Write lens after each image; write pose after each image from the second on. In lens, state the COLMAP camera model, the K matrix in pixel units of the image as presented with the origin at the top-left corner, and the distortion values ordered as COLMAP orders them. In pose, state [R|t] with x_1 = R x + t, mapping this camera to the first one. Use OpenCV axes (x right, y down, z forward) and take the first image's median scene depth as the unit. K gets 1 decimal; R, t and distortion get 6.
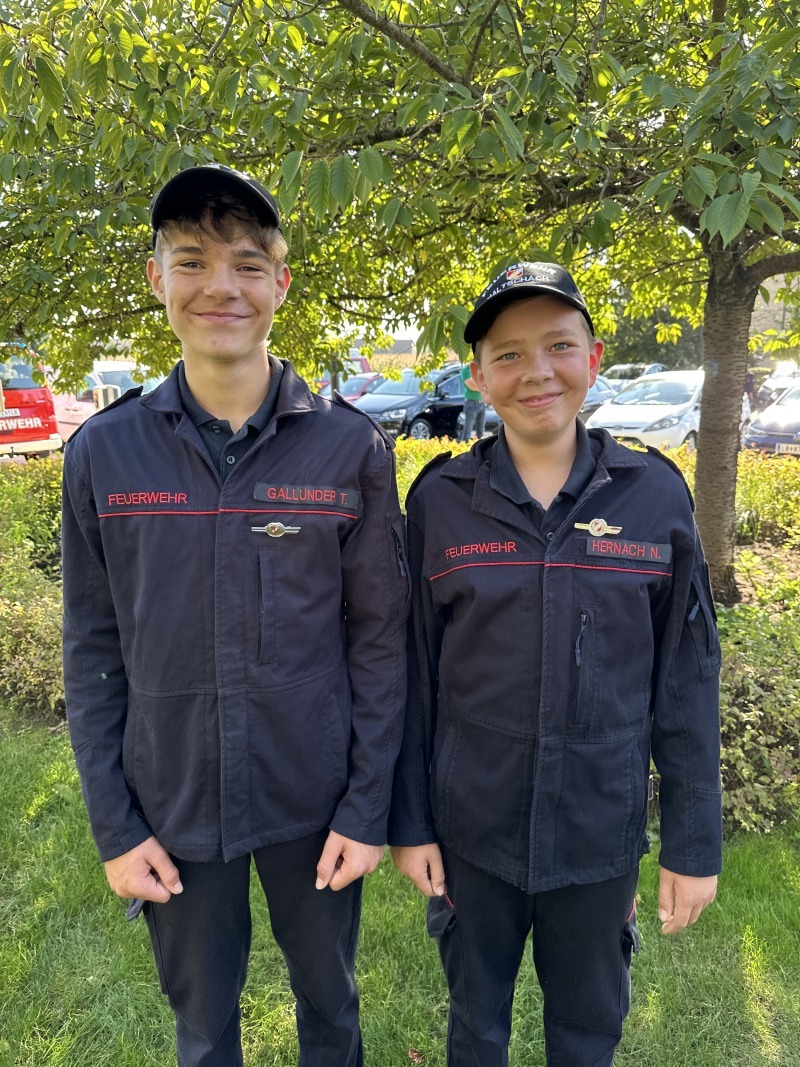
lens RADIAL K [[755.2, 0, 408.6], [0, 755.2, 526.5], [0, 0, 1]] dist [0.041020, -0.042763]
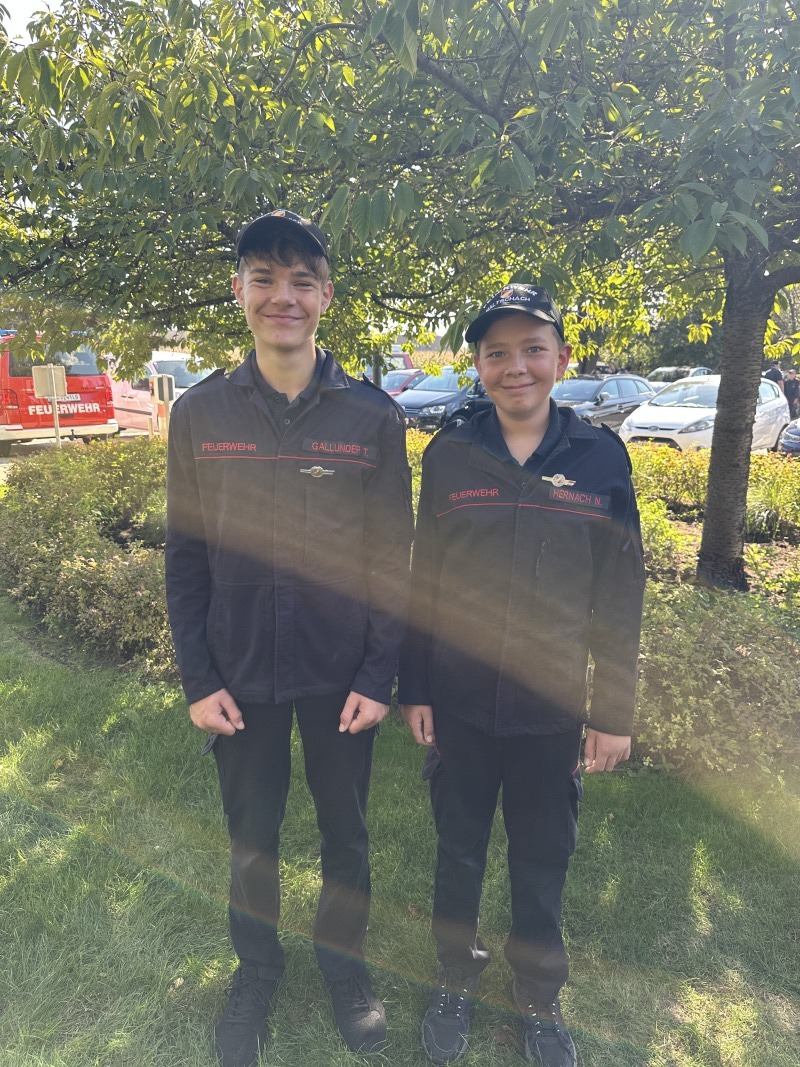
lens RADIAL K [[755.2, 0, 405.0], [0, 755.2, 532.4], [0, 0, 1]] dist [0.041020, -0.042763]
pose [[0.997753, 0.037650, -0.055412, 0.029029], [-0.037026, 0.999239, 0.012237, 0.041652], [0.055830, -0.010158, 0.998389, -0.174806]]
